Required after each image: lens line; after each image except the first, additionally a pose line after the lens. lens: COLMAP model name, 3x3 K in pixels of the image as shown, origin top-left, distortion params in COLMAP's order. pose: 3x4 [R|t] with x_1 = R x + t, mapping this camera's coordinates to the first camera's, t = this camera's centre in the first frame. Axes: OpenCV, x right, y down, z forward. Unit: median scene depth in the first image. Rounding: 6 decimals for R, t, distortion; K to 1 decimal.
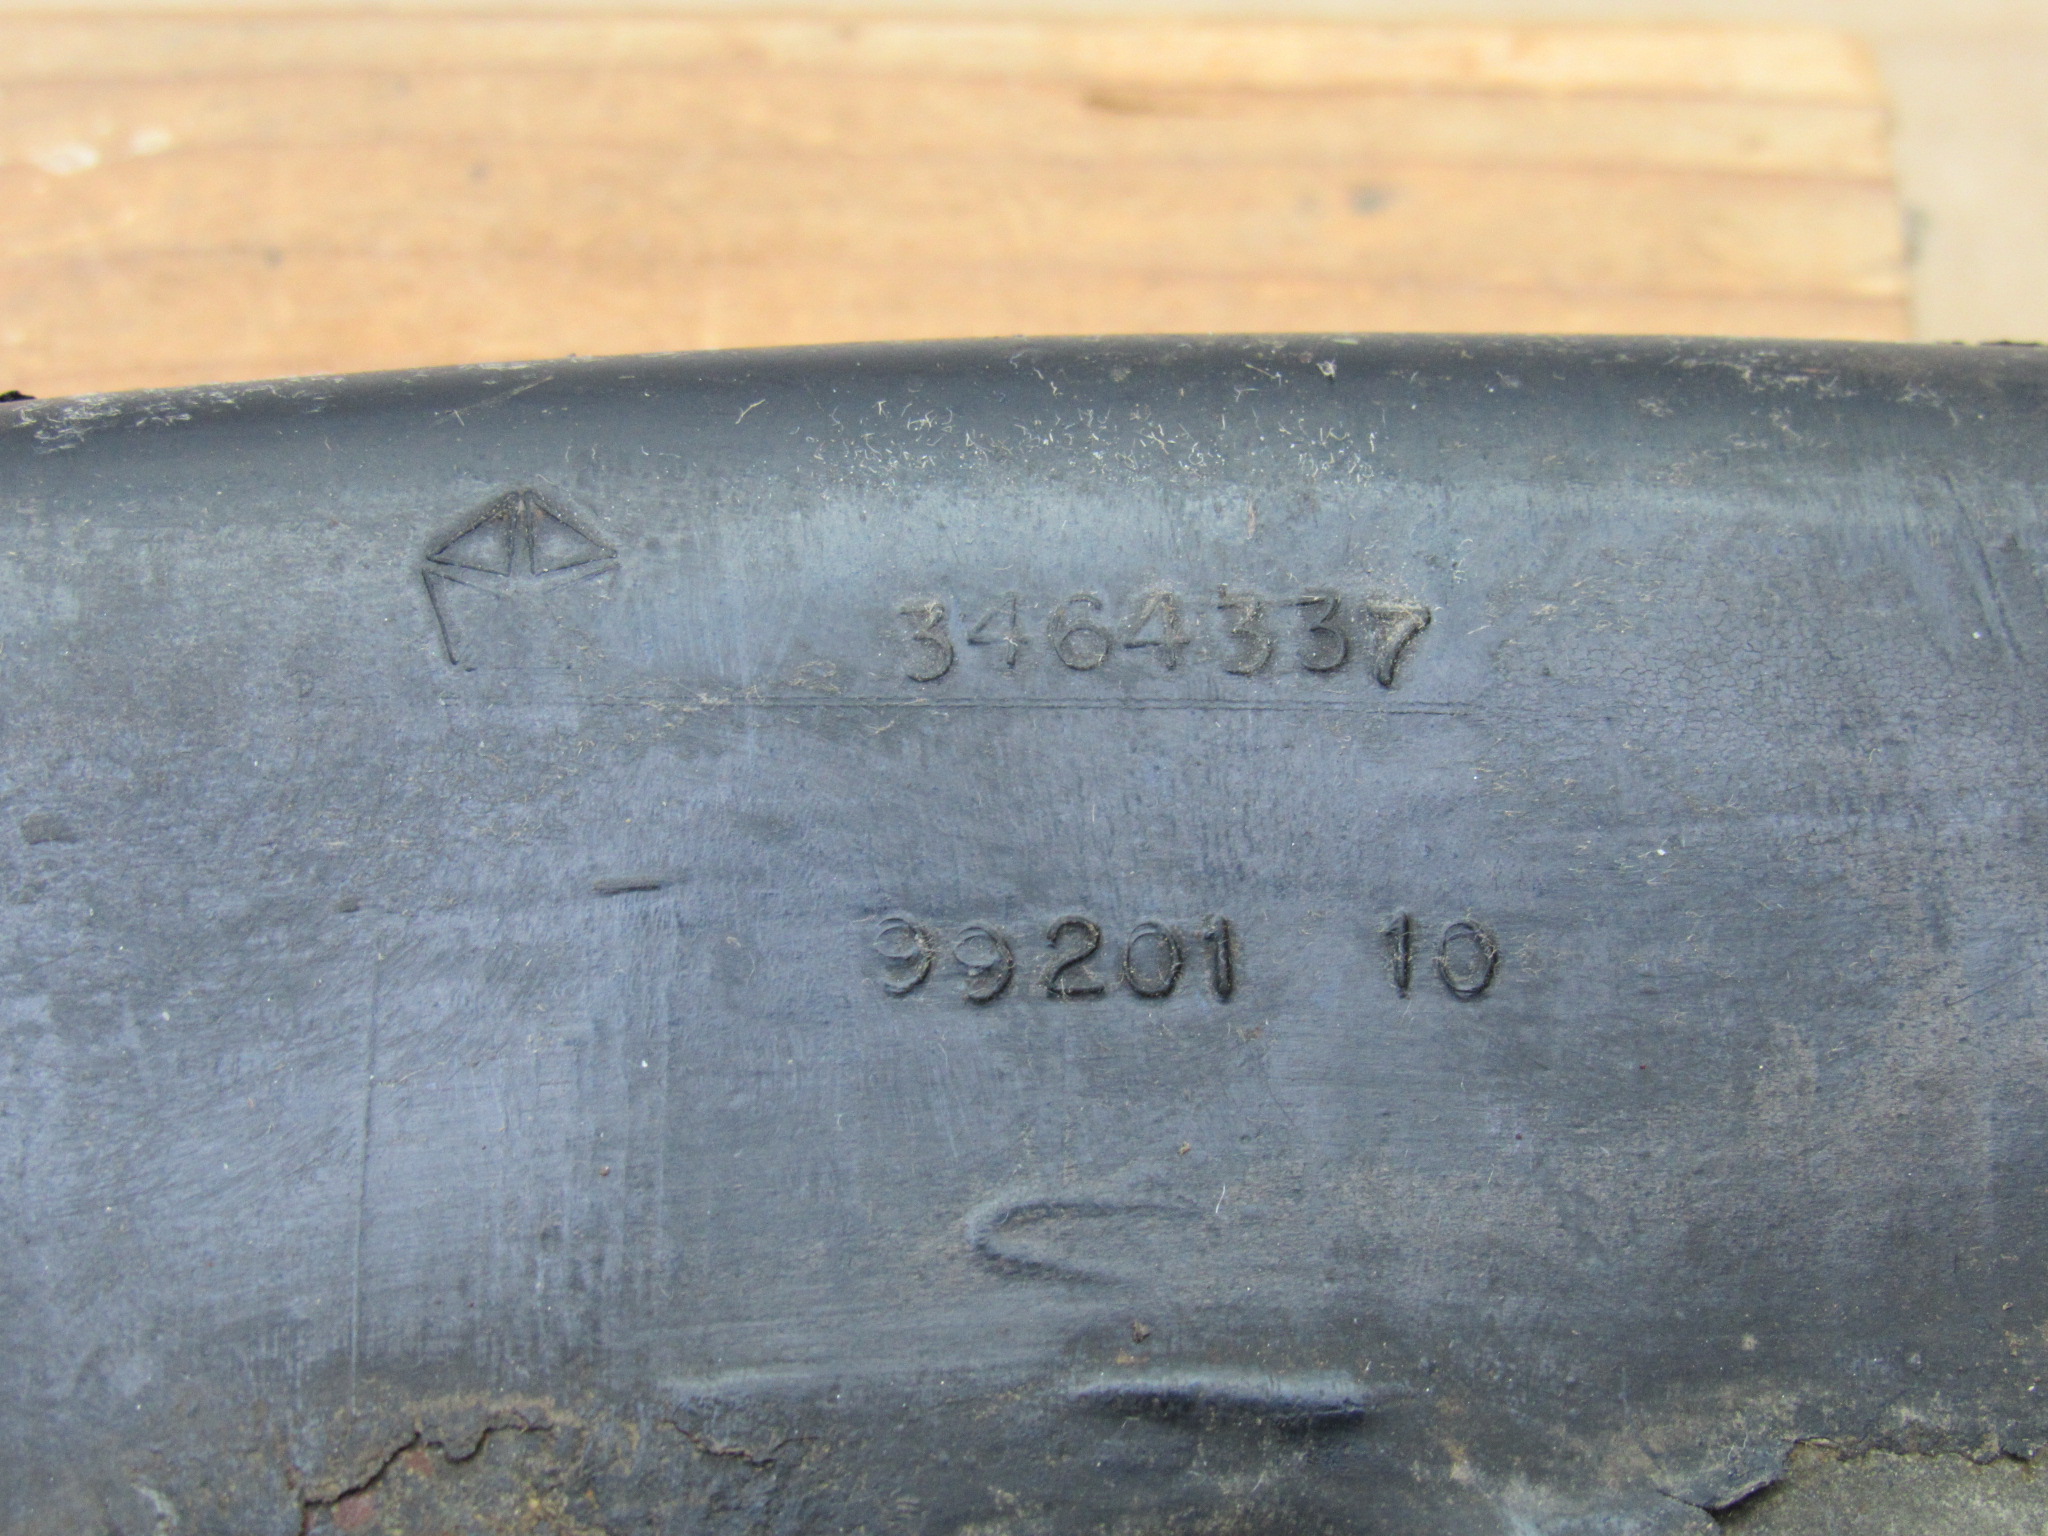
lens RADIAL K [[5068.9, 0, 1024.0], [0, 5068.9, 768.0], [0, 0, 1]] dist [-0.285300, 0.476996]
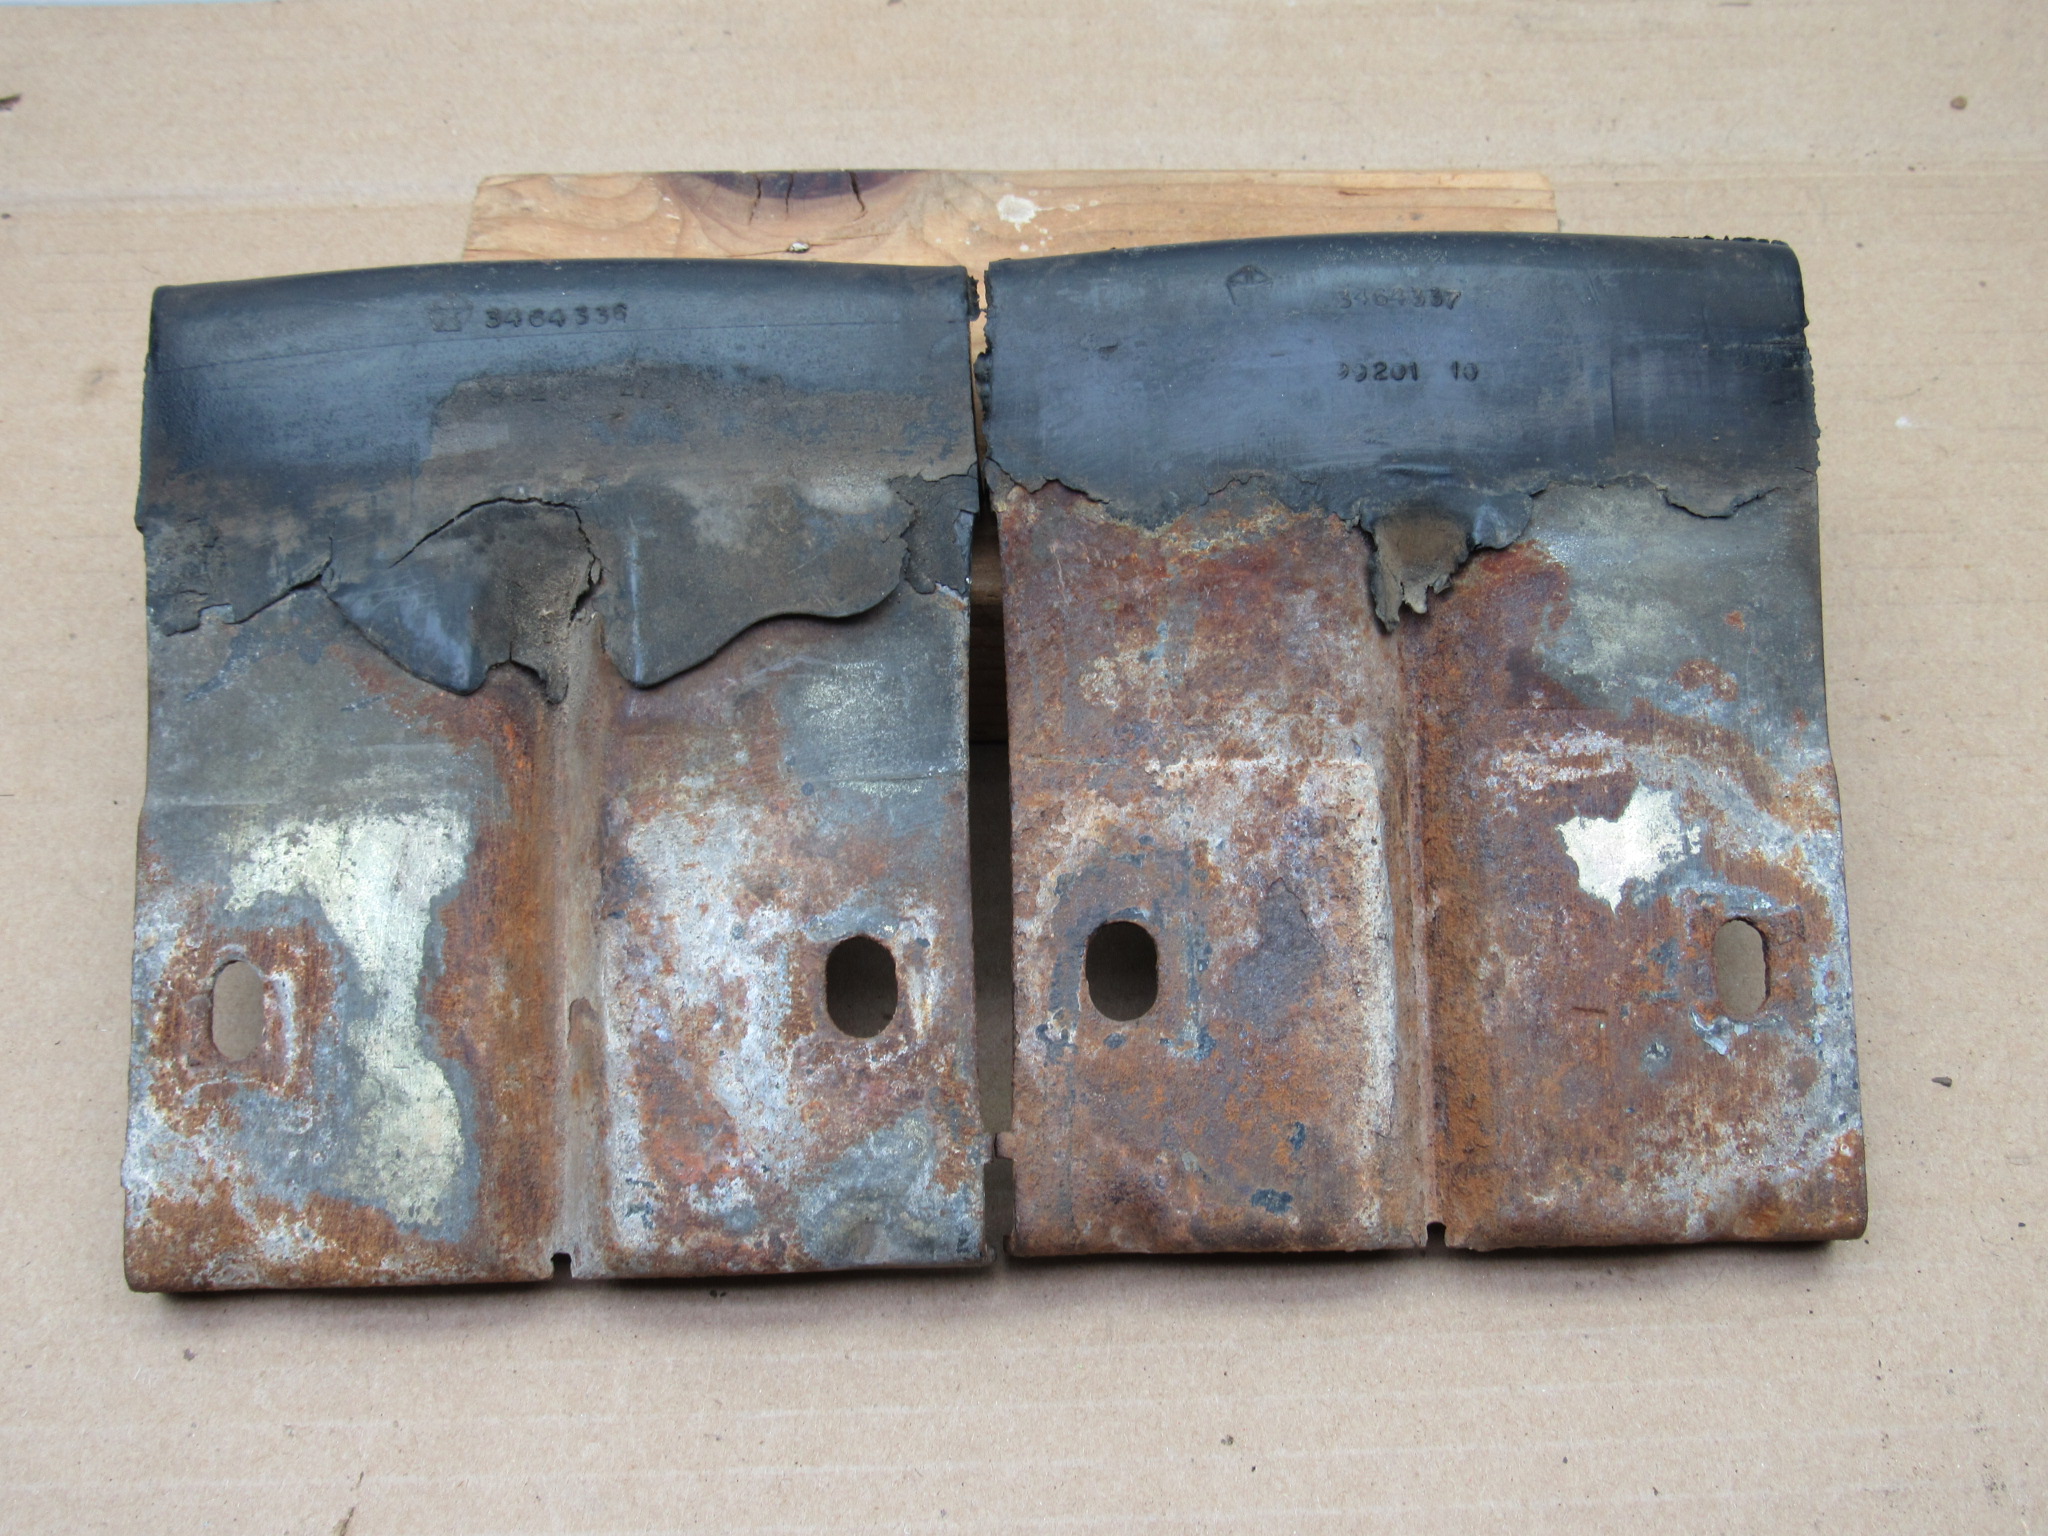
lens RADIAL K [[2230.5, 0, 1024.0], [0, 2230.5, 768.0], [0, 0, 1]] dist [-0.076084, -0.006214]
pose [[0.999708, -0.008921, -0.022440, -0.252158], [0.010461, 0.997529, 0.069467, 0.238321], [0.021765, -0.069681, 0.997332, -0.912365]]
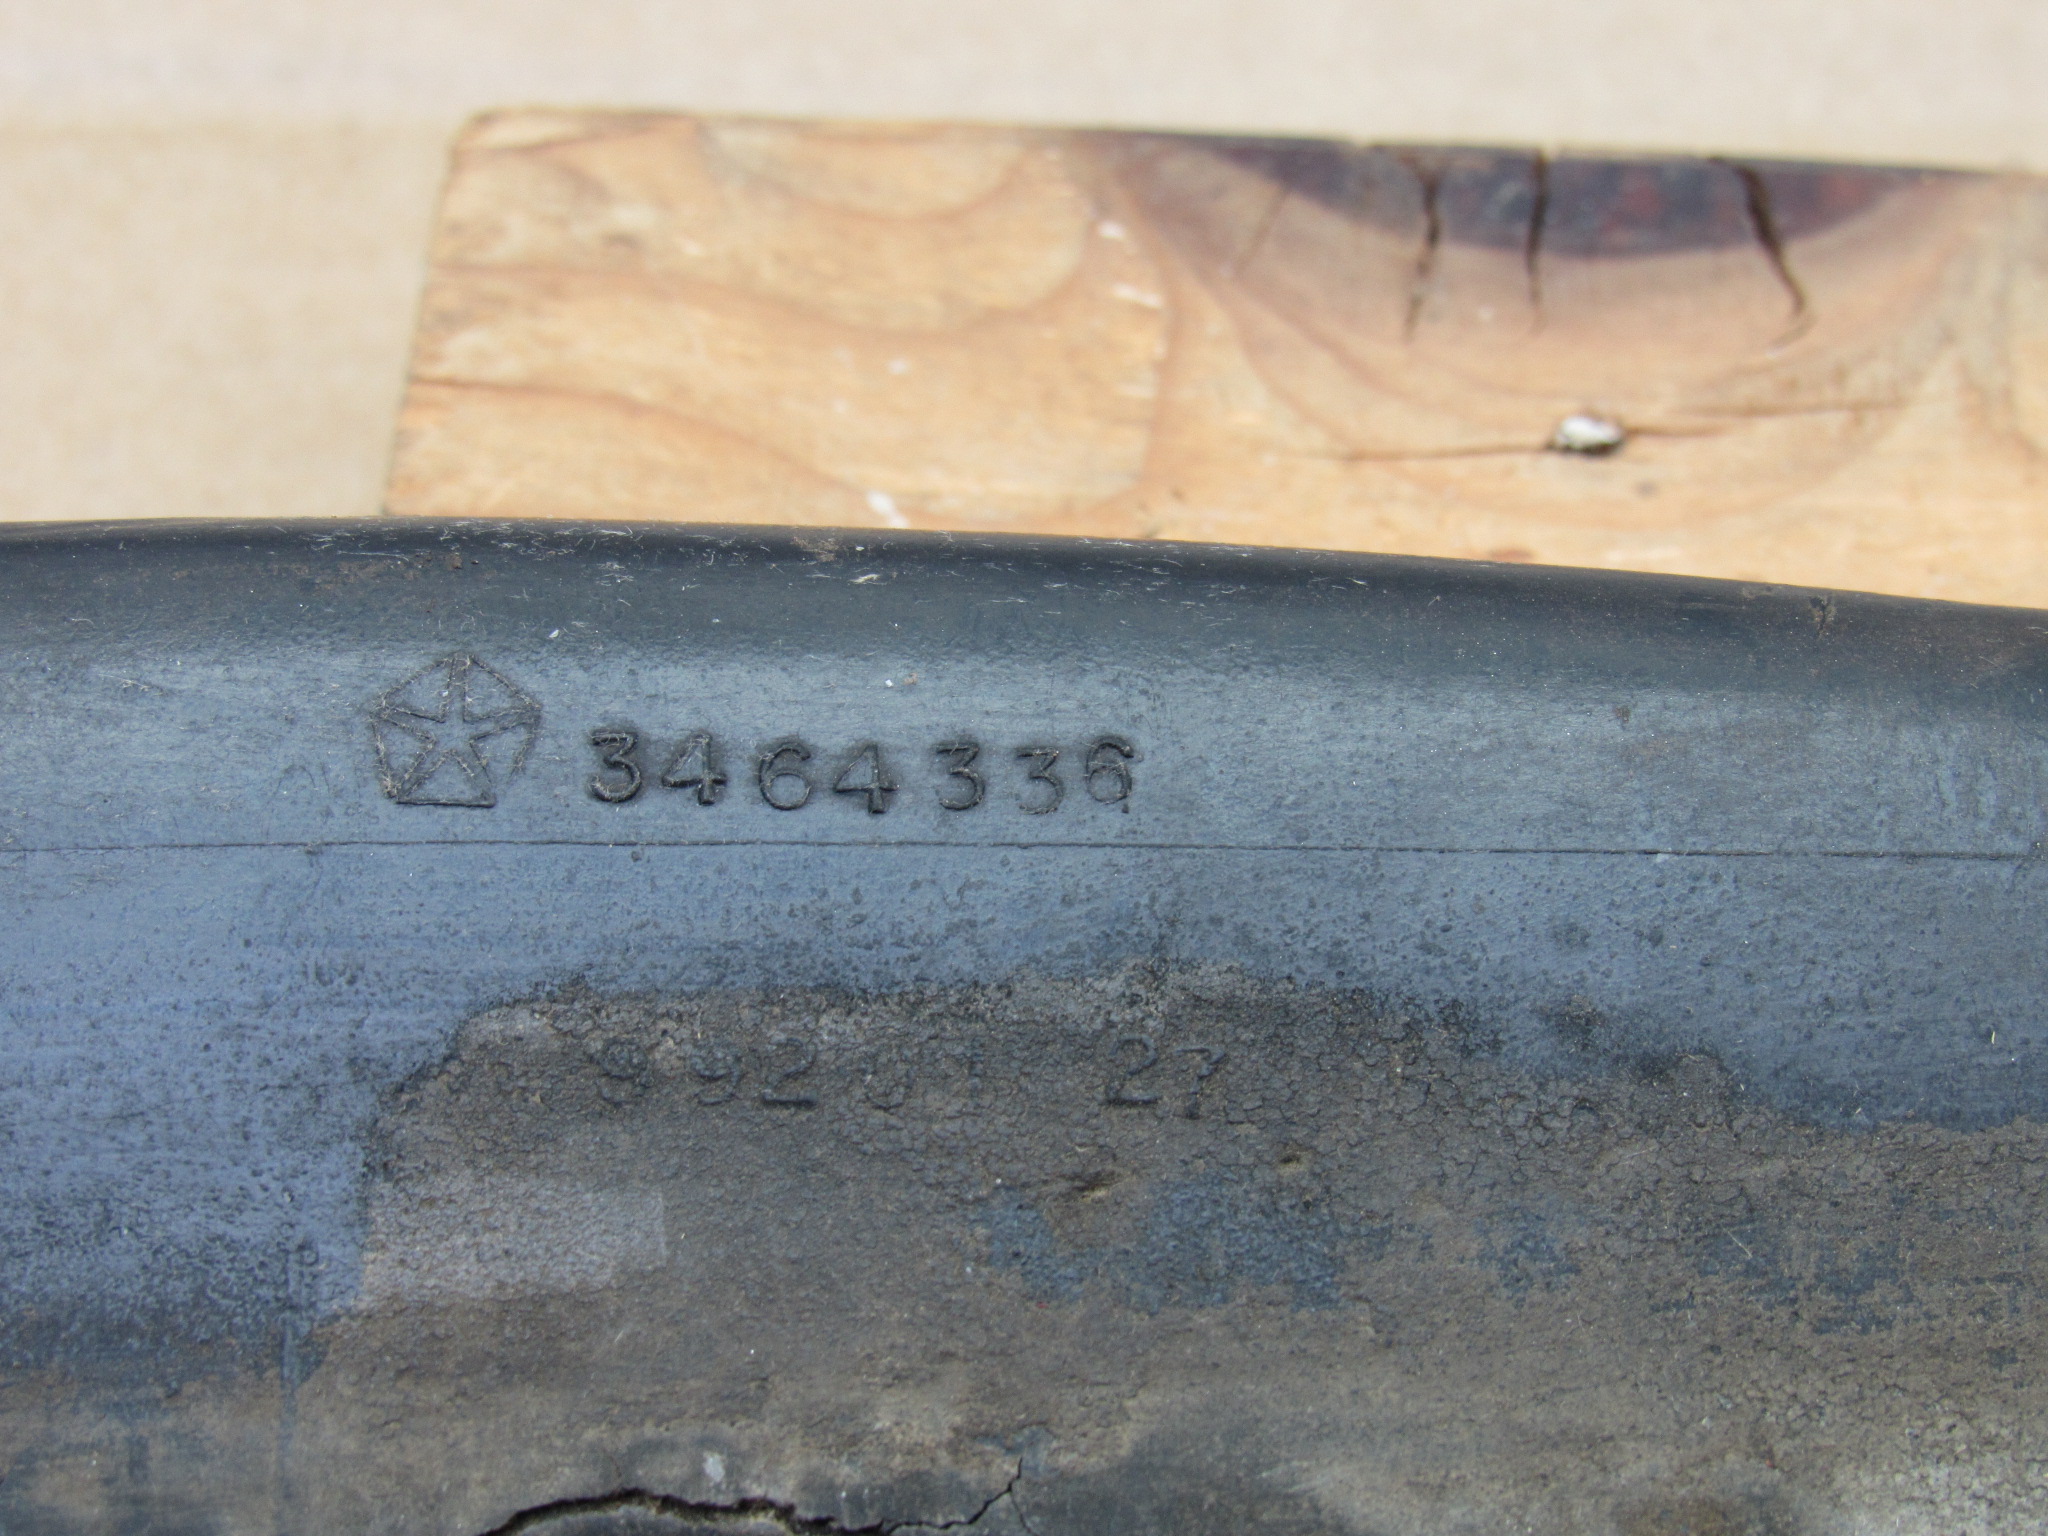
lens RADIAL K [[5068.9, 0, 1024.0], [0, 5068.9, 768.0], [0, 0, 1]] dist [-0.285300, 0.476996]
pose [[0.997882, 0.039392, -0.051770, -0.594157], [-0.039510, 0.999218, -0.001256, -0.018770], [0.051680, 0.003299, 0.998658, -0.133623]]
